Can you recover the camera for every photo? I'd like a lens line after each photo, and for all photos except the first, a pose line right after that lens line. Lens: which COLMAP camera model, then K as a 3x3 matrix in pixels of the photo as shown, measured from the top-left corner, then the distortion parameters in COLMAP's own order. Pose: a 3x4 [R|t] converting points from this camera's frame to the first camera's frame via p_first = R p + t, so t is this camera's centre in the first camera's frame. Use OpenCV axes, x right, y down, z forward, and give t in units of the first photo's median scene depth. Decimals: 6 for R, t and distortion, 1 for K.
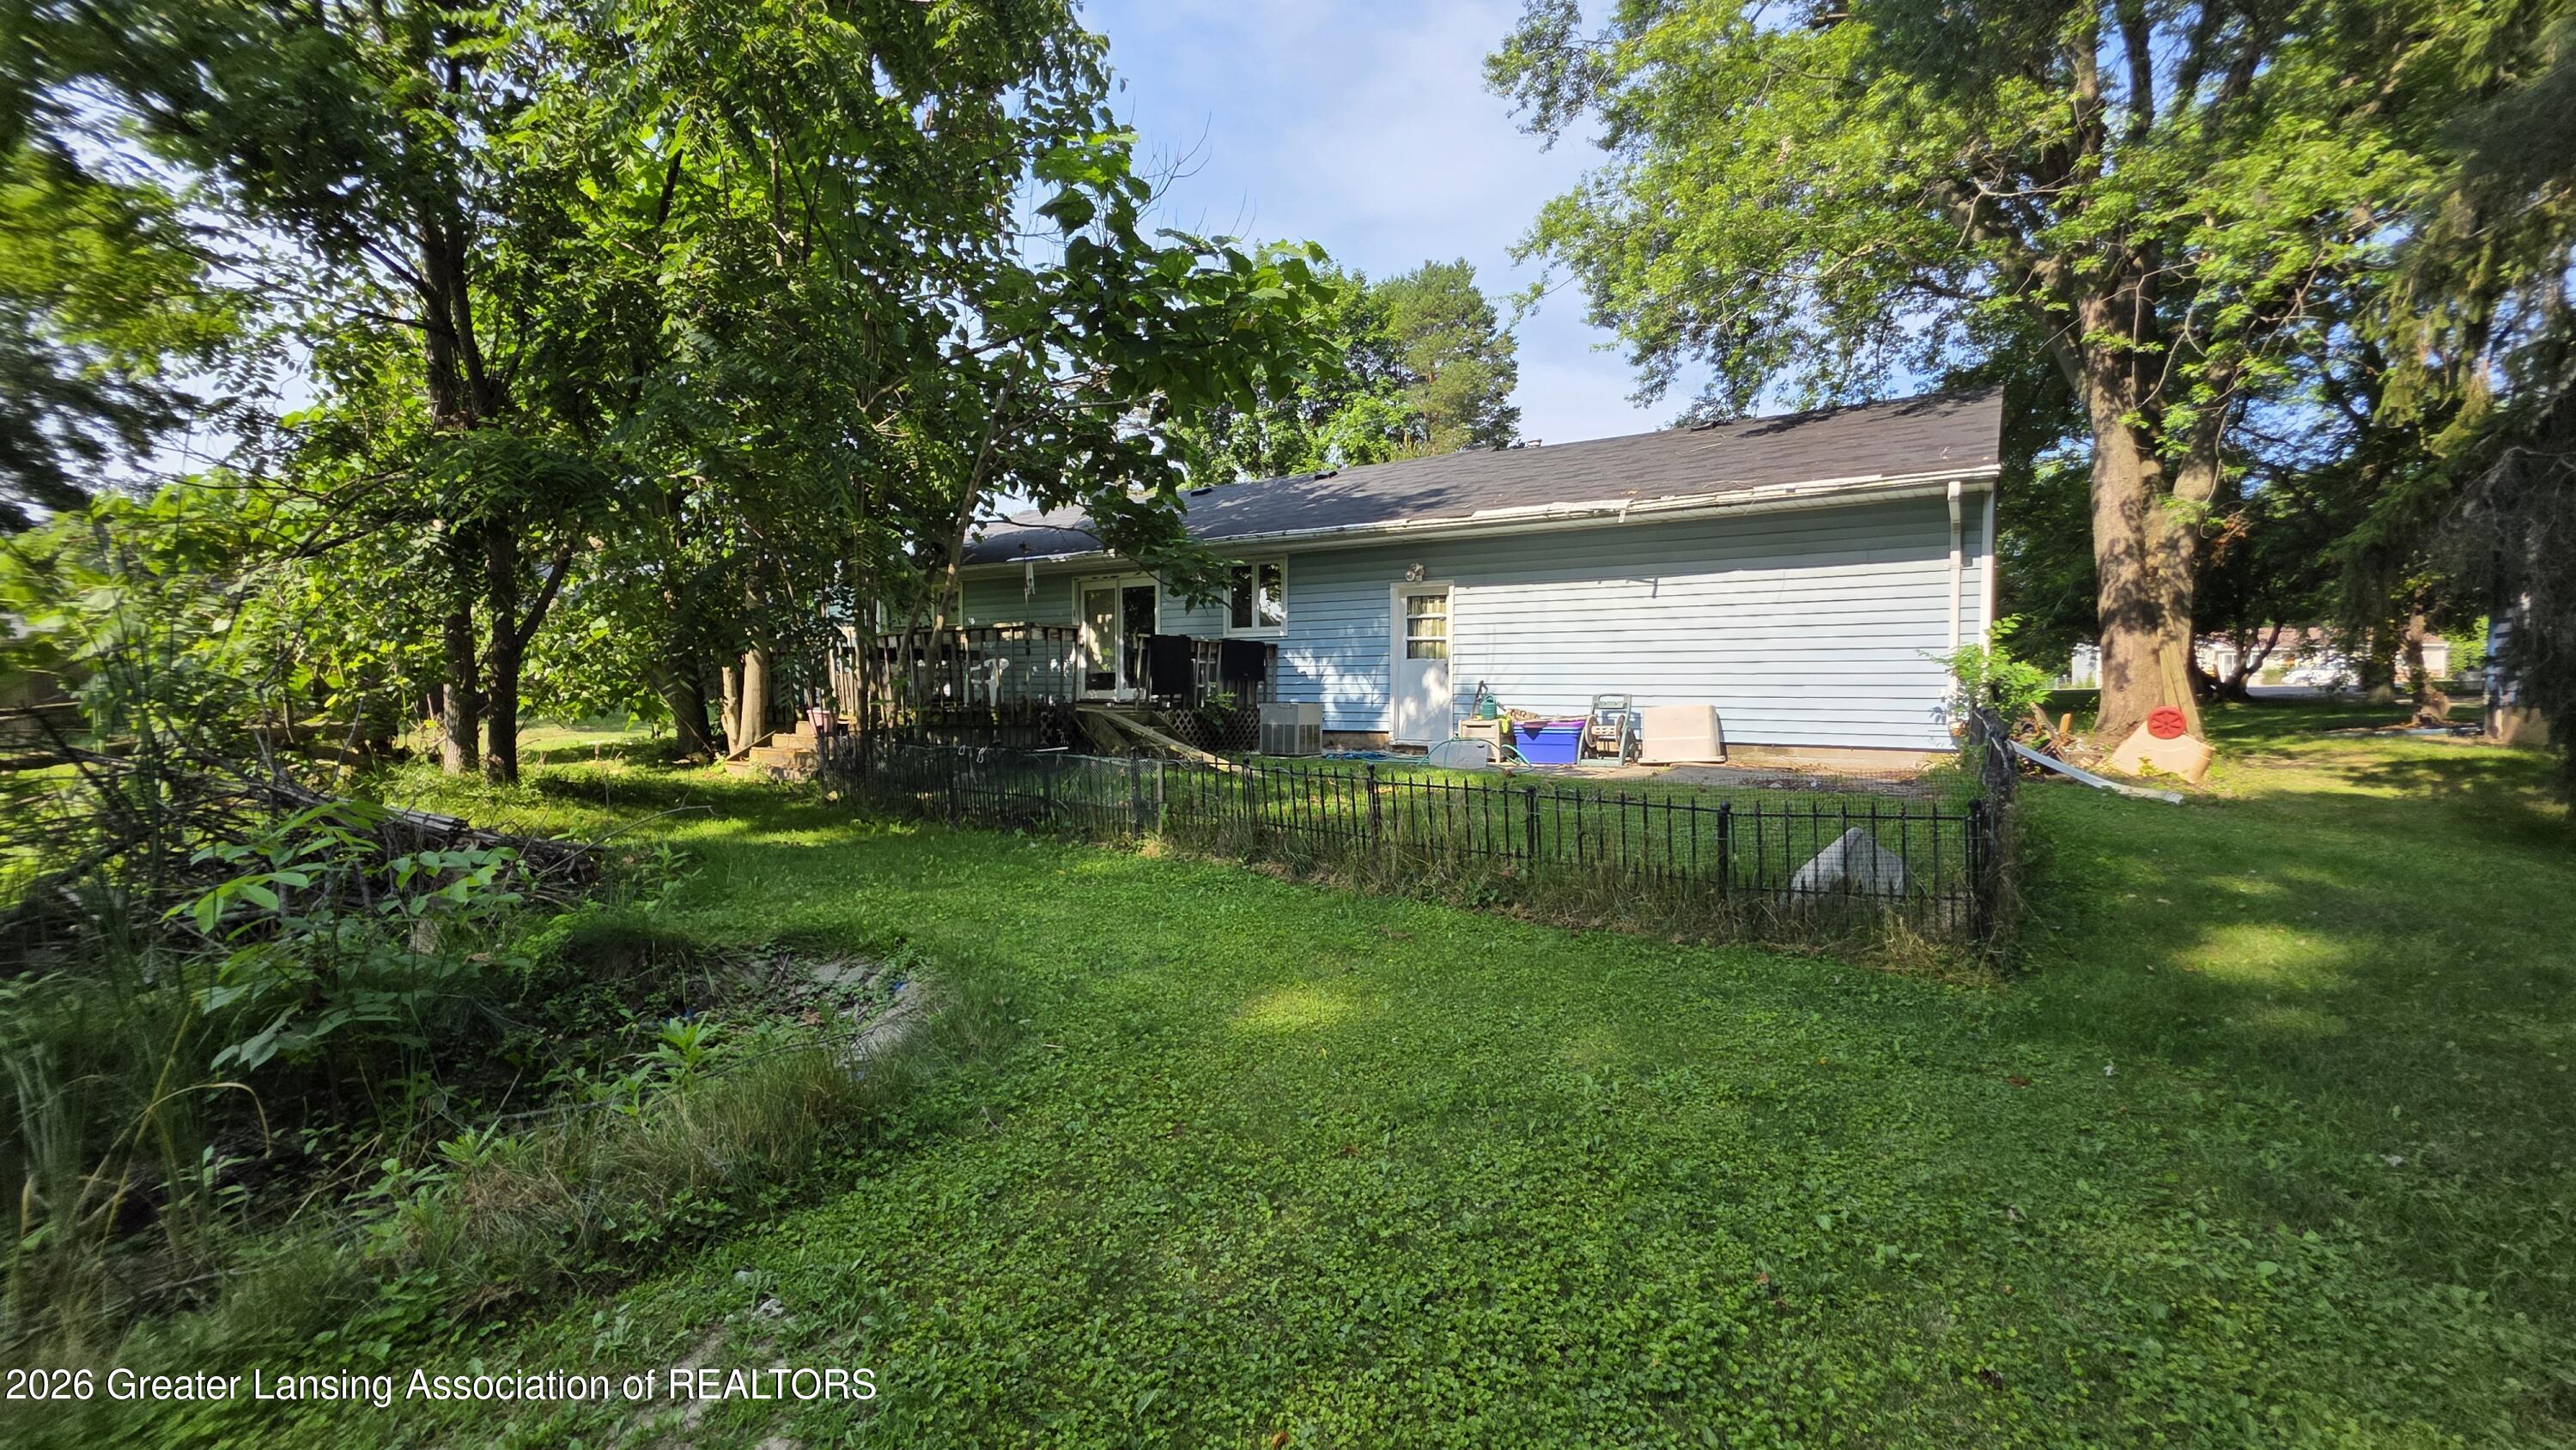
lens RADIAL K [[1052.8, 0, 1276.4], [0, 1052.8, 726.2], [0, 0, 1]] dist [-0.000698, -0.000712]
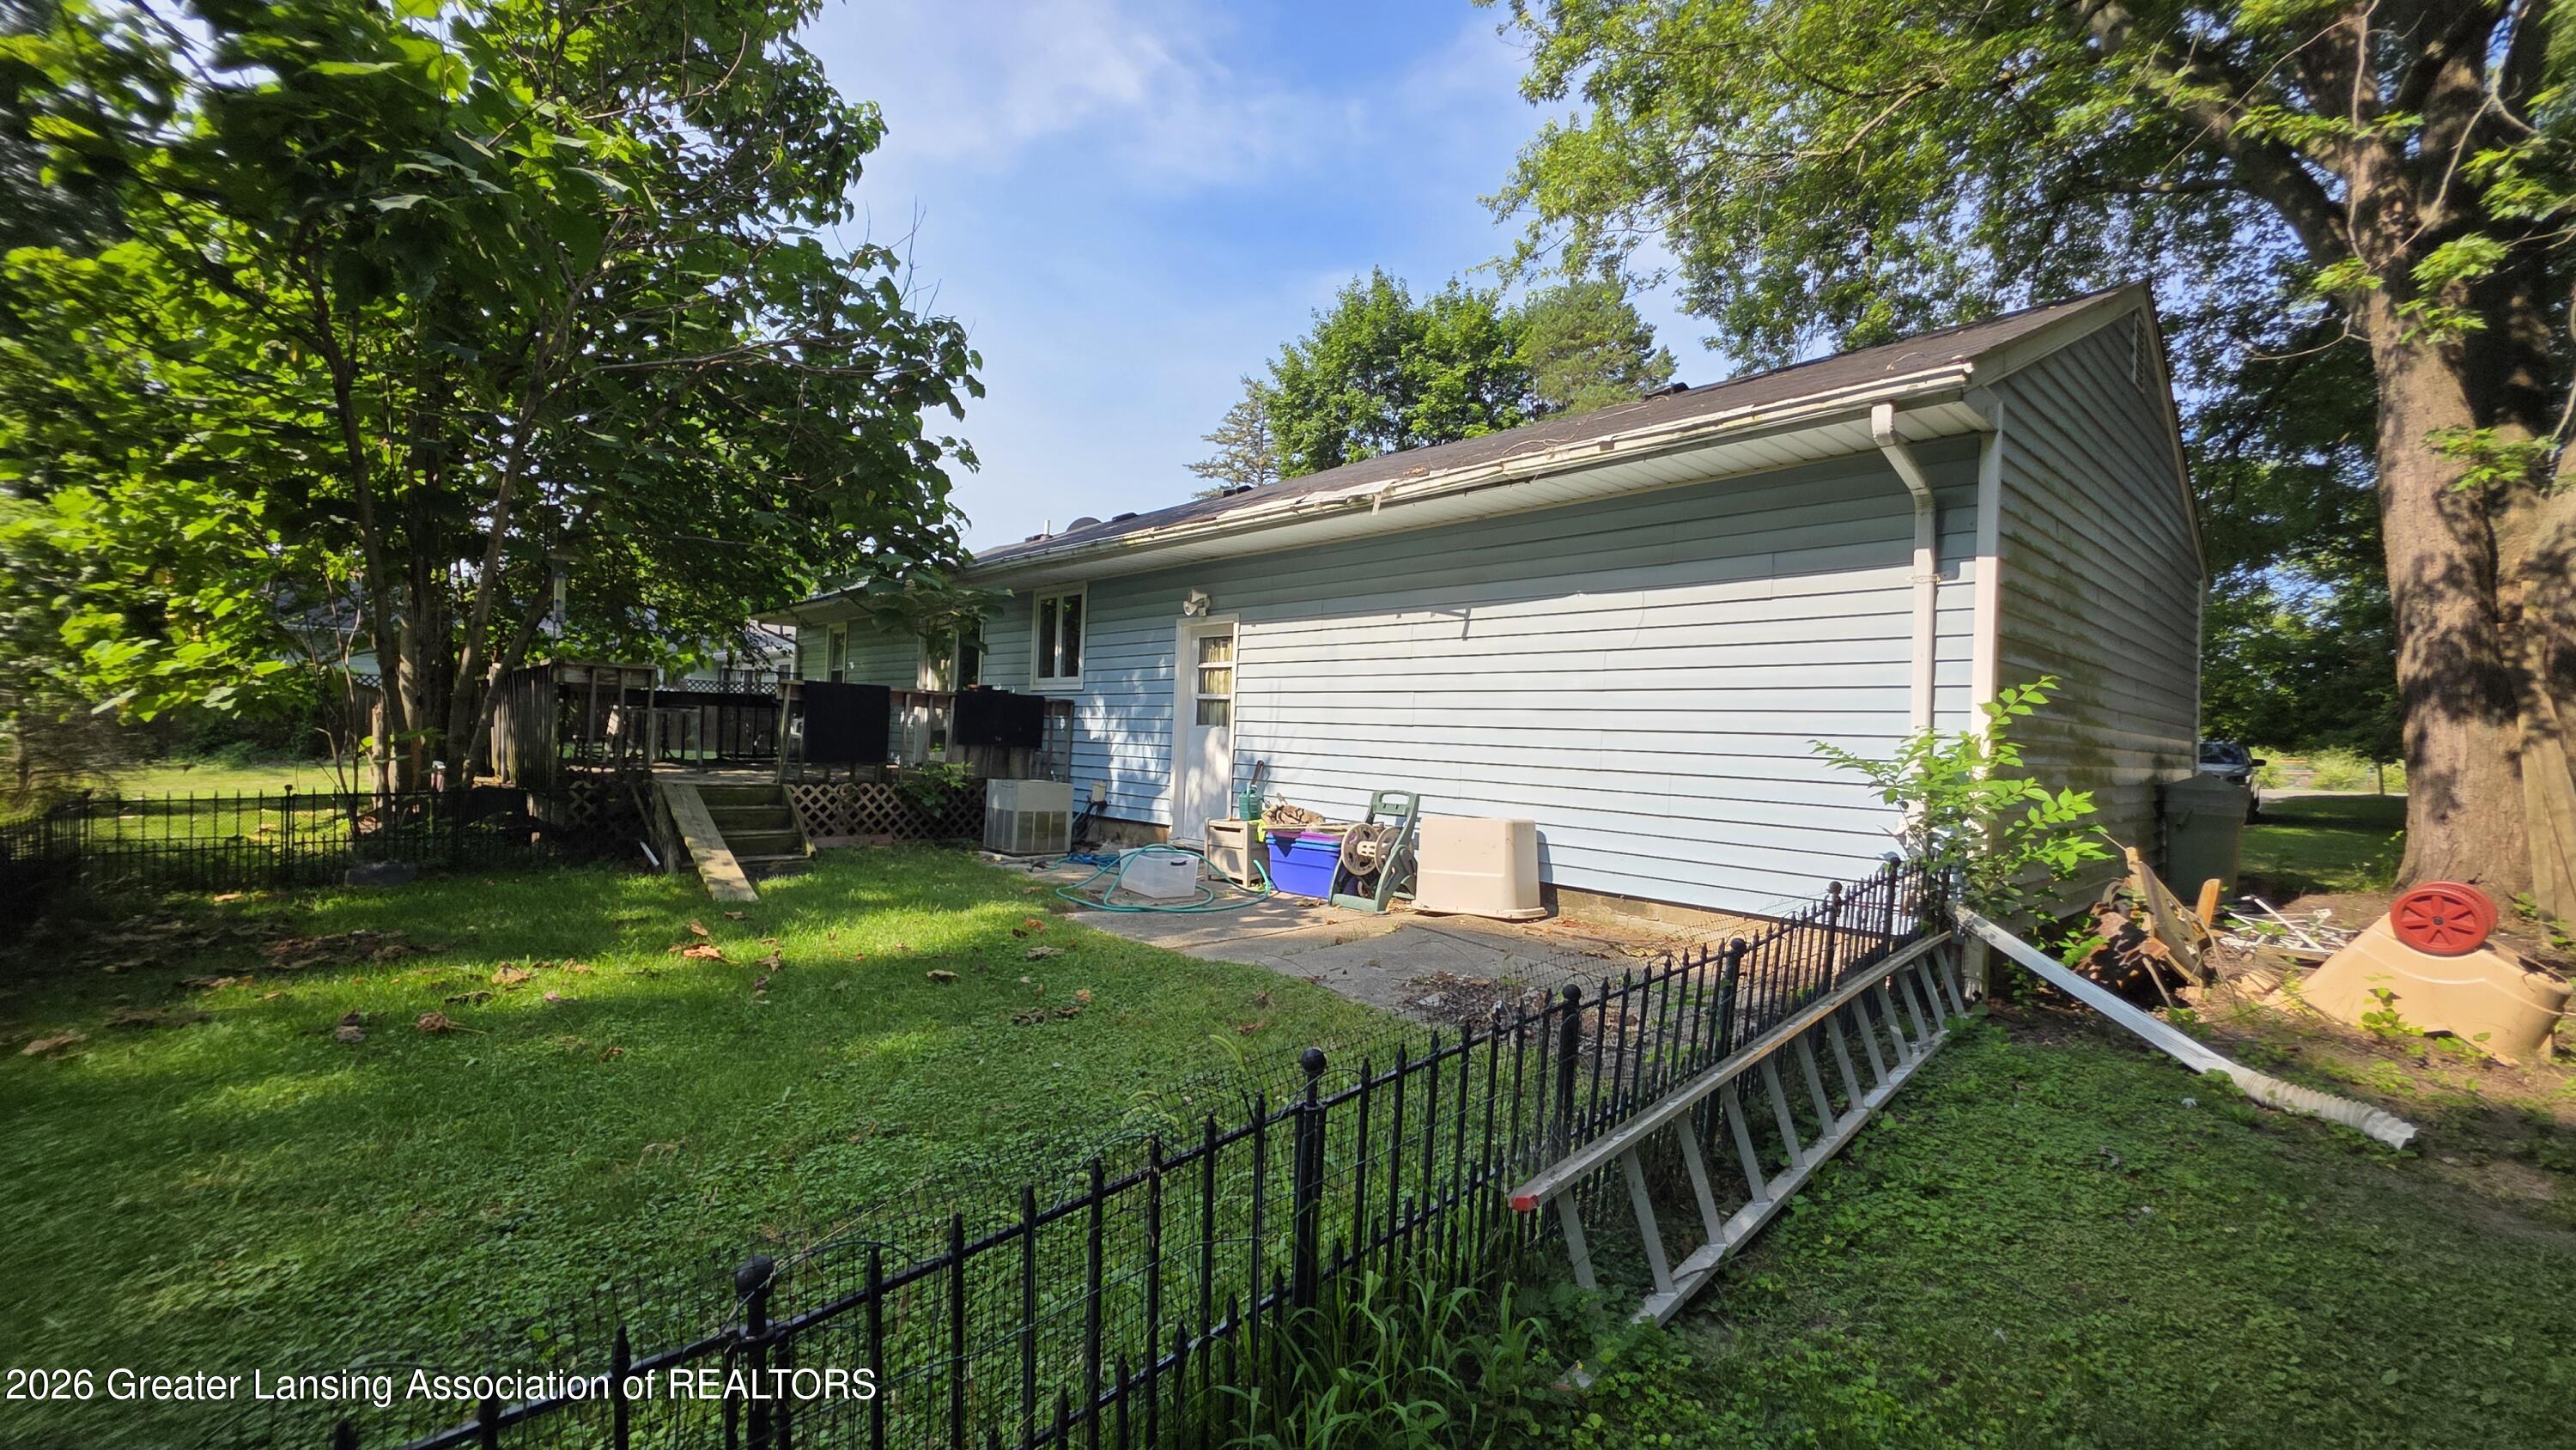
lens RADIAL K [[1012.7, 0, 1267.5], [0, 1012.7, 719.8], [0, 0, 1]] dist [-0.002769, -0.000842]
pose [[0.966662, 0.036090, -0.253500, 0.340075], [-0.050081, 0.997545, -0.048953, -0.031844], [0.251111, 0.060016, 0.966096, 0.327832]]
